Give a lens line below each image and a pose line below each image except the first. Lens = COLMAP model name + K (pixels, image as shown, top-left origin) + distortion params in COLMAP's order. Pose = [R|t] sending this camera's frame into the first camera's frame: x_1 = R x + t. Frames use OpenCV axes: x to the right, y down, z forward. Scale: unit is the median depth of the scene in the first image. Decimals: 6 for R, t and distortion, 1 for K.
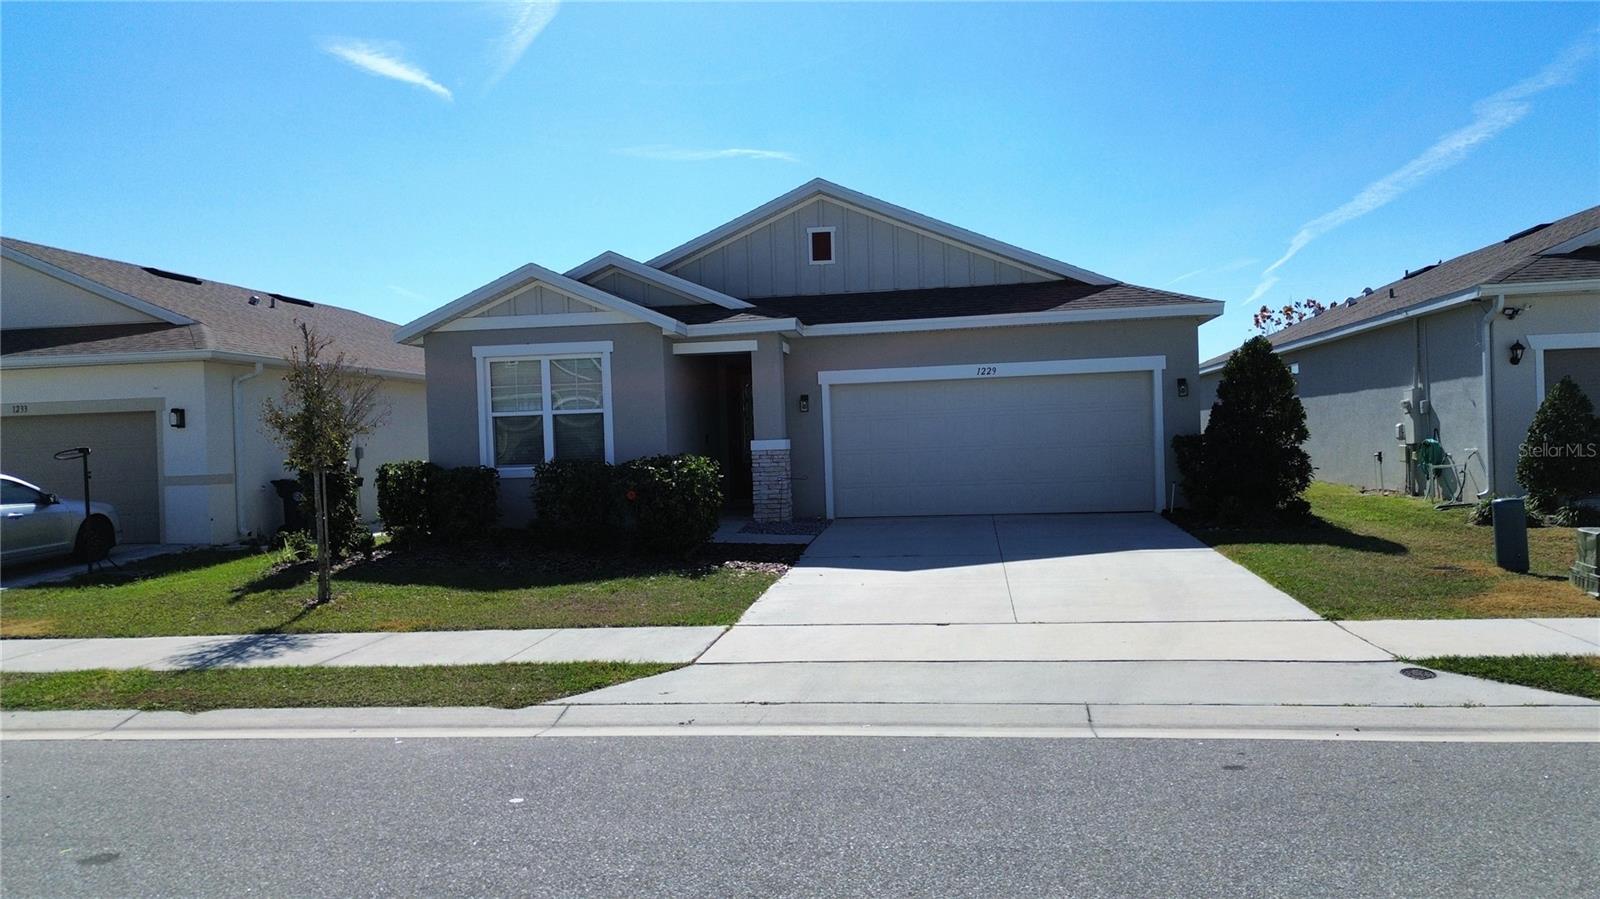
lens RADIAL K [[1131.9, 0, 798.5], [0, 1131.9, 456.3], [0, 0, 1]] dist [0.074357, -0.068600]
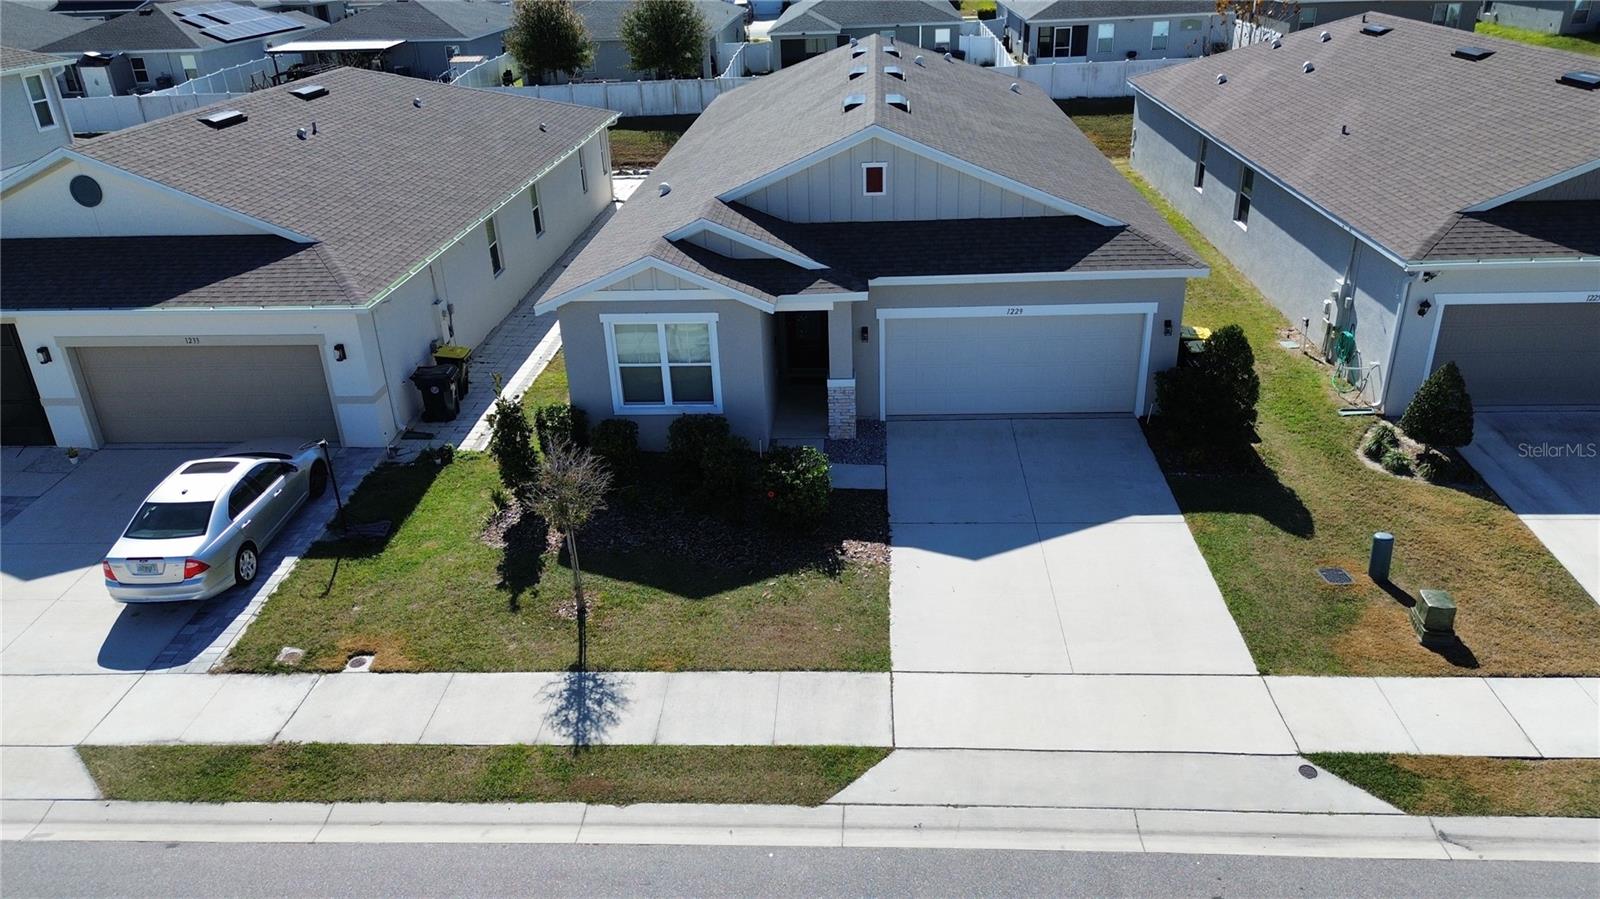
lens RADIAL K [[1131.9, 0, 798.5], [0, 1131.9, 456.3], [0, 0, 1]] dist [0.074357, -0.068600]
pose [[0.996232, -0.040767, 0.076554, -0.174373], [0.005146, 0.908880, 0.417025, -0.460531], [-0.086579, -0.415060, 0.905665, -0.170038]]
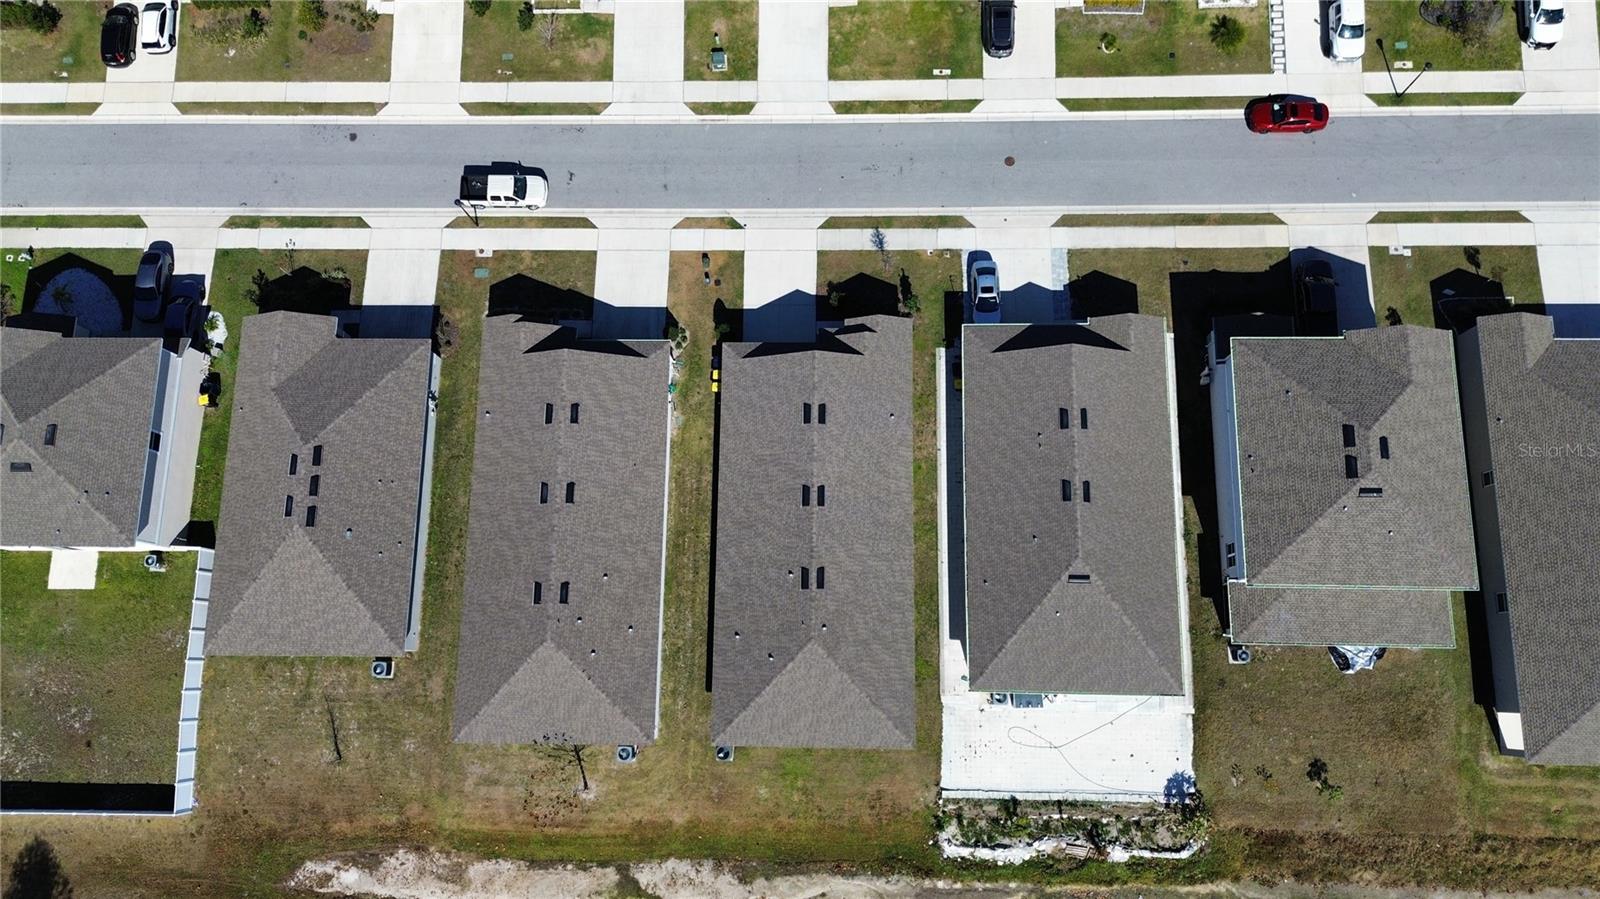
lens RADIAL K [[1131.9, 0, 798.5], [0, 1131.9, 456.3], [0, 0, 1]] dist [0.074357, -0.068600]
pose [[-0.987842, 0.146653, 0.051578, -0.074359], [0.078502, 0.184204, 0.979748, -4.209884], [0.134182, 0.971886, -0.193477, 2.259528]]
